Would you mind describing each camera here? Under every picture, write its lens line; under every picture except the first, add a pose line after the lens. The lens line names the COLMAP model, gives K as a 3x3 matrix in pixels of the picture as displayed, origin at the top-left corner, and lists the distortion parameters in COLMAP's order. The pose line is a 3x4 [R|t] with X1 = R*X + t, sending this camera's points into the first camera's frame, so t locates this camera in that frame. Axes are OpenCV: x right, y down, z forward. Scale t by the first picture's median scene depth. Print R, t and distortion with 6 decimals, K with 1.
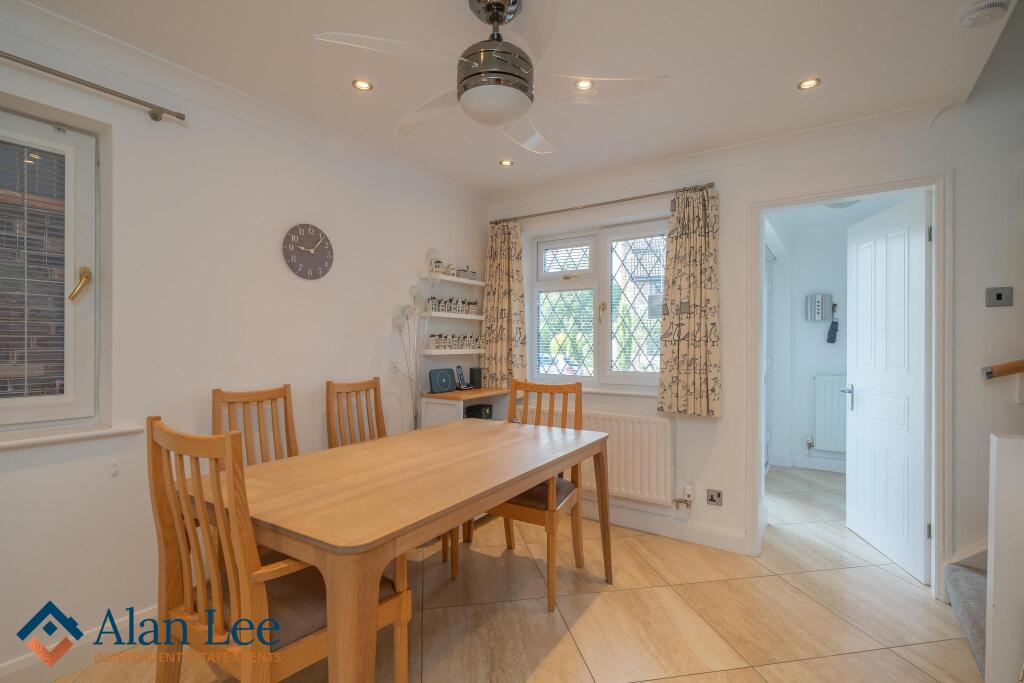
lens RADIAL K [[474.2, 0, 512.4], [0, 474.2, 343.4], [0, 0, 1]] dist [-0.001094, 0.000085]
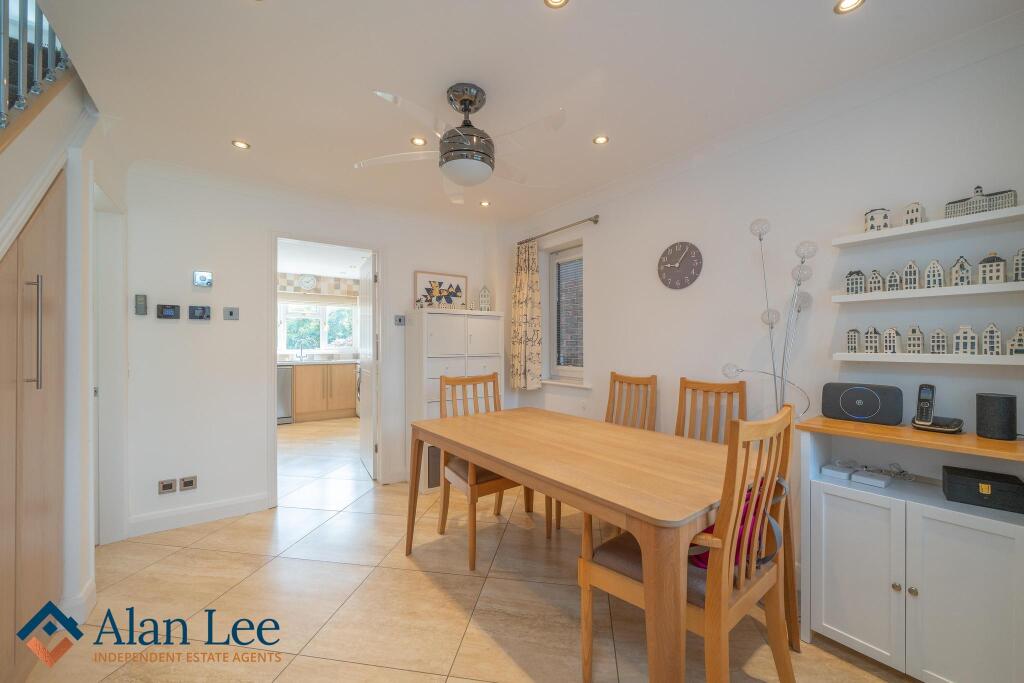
lens RADIAL K [[386.6, 0, 510.7], [0, 386.6, 343.7], [0, 0, 1]] dist [0.001166, 0.000066]
pose [[-0.325753, -0.006581, -0.945432, 0.564205], [-0.004880, 0.999974, -0.005279, 0.006827], [0.945442, 0.002895, -0.325777, 0.846909]]
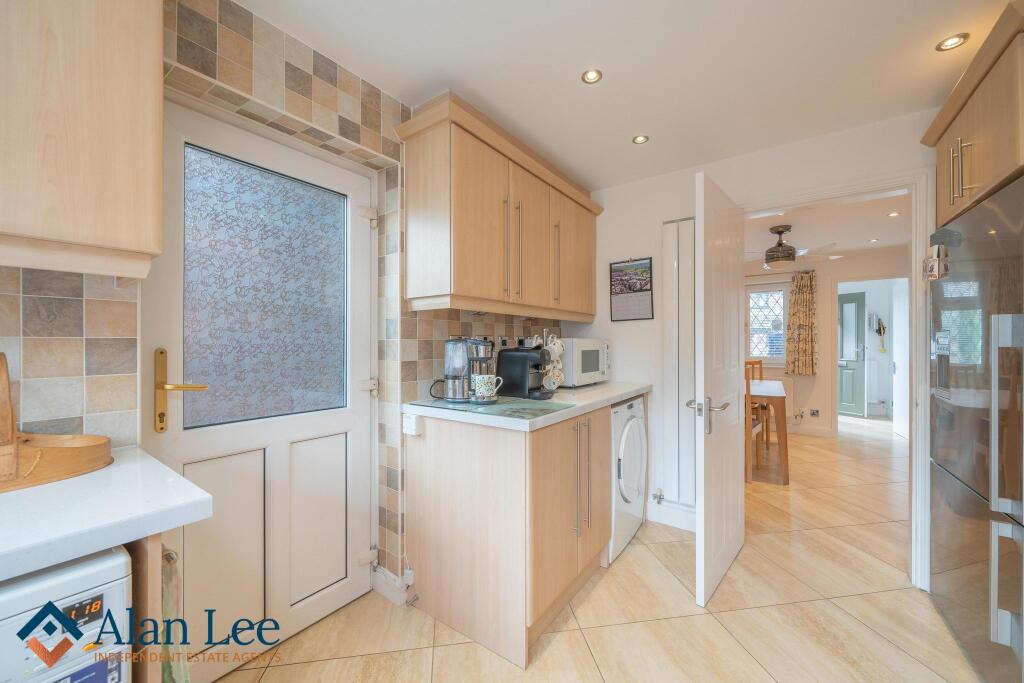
lens RADIAL K [[386.6, 0, 511.3], [0, 386.6, 341.5], [0, 0, 1]] dist [0.001166, 0.000066]
pose [[0.998544, -0.001507, -0.053919, -0.967204], [0.001489, 0.999999, -0.000365, -0.007425], [0.053919, 0.000284, 0.998545, -0.948013]]
